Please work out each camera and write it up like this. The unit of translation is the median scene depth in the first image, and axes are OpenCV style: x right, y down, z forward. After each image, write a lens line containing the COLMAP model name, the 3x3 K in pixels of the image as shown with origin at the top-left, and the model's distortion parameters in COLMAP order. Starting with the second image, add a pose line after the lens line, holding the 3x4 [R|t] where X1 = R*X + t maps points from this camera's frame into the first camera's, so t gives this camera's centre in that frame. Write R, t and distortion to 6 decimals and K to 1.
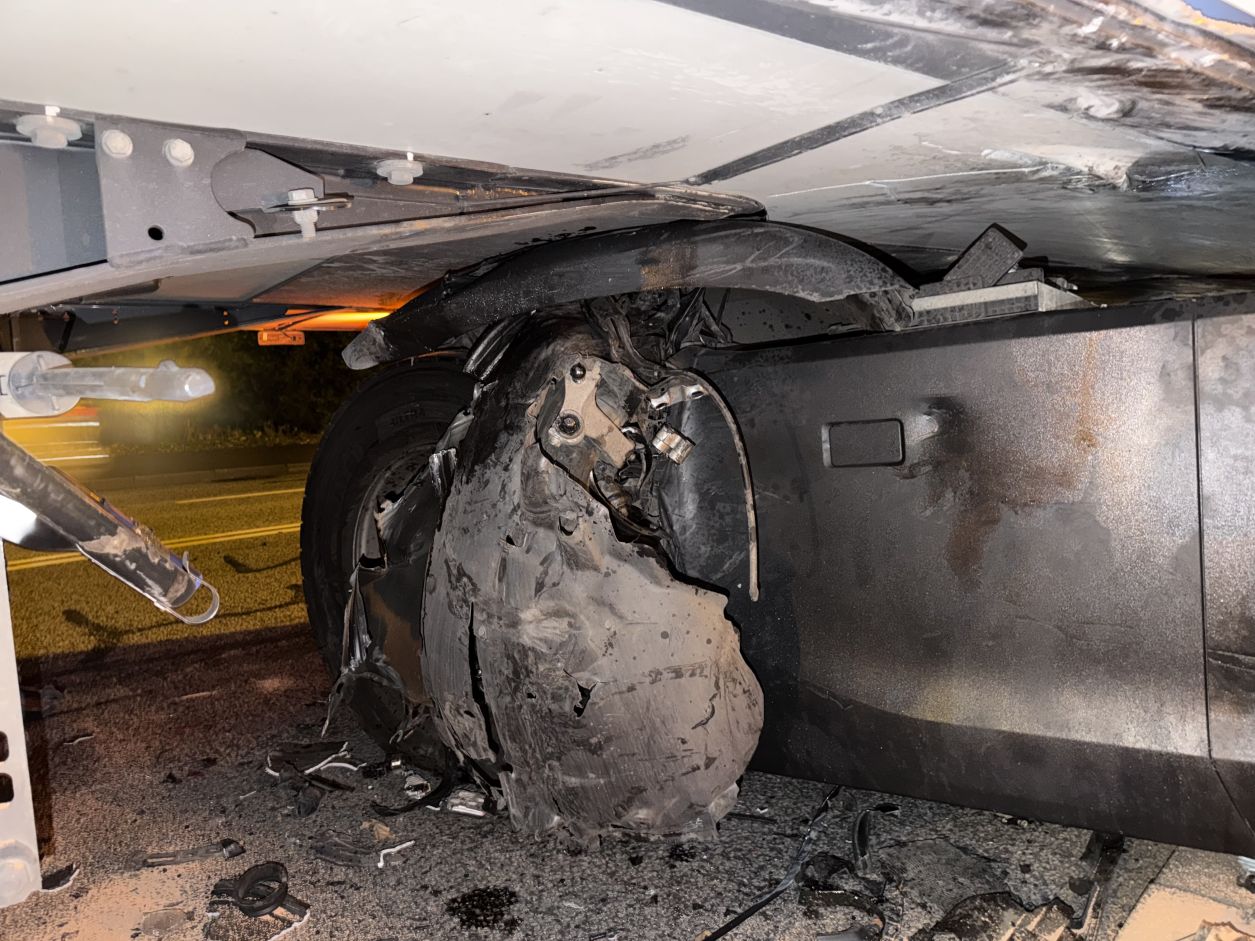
lens RADIAL K [[870.9, 0, 627.3], [0, 870.9, 469.0], [0, 0, 1]] dist [-0.011082, -0.007727]
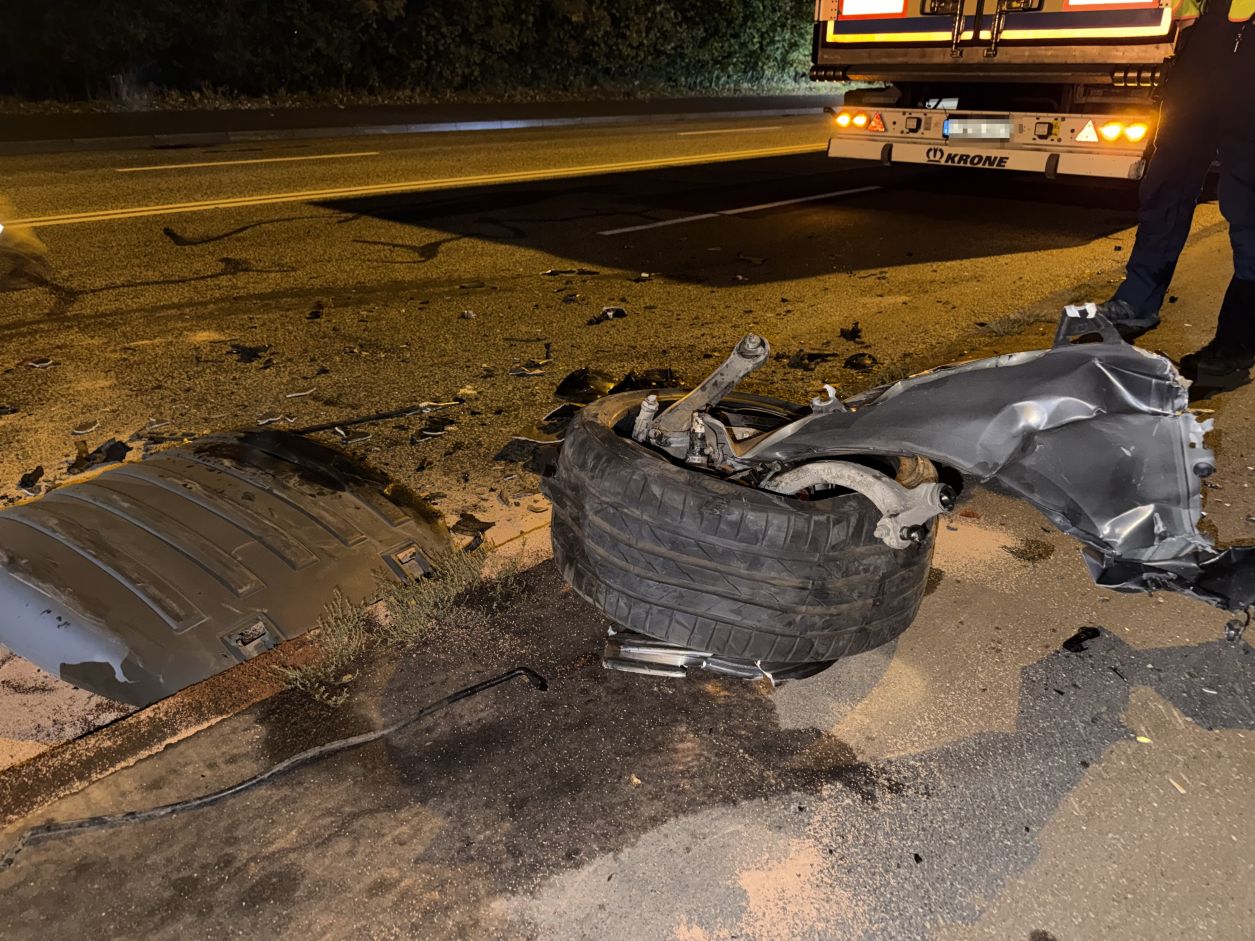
lens RADIAL K [[870.9, 0, 628.1], [0, 870.9, 472.7], [0, 0, 1]] dist [-0.011082, -0.007727]
pose [[0.998513, 0.040323, 0.036677, 0.122525], [-0.050597, 0.935947, 0.348487, -0.028869], [-0.020275, -0.349825, 0.936596, -0.190940]]
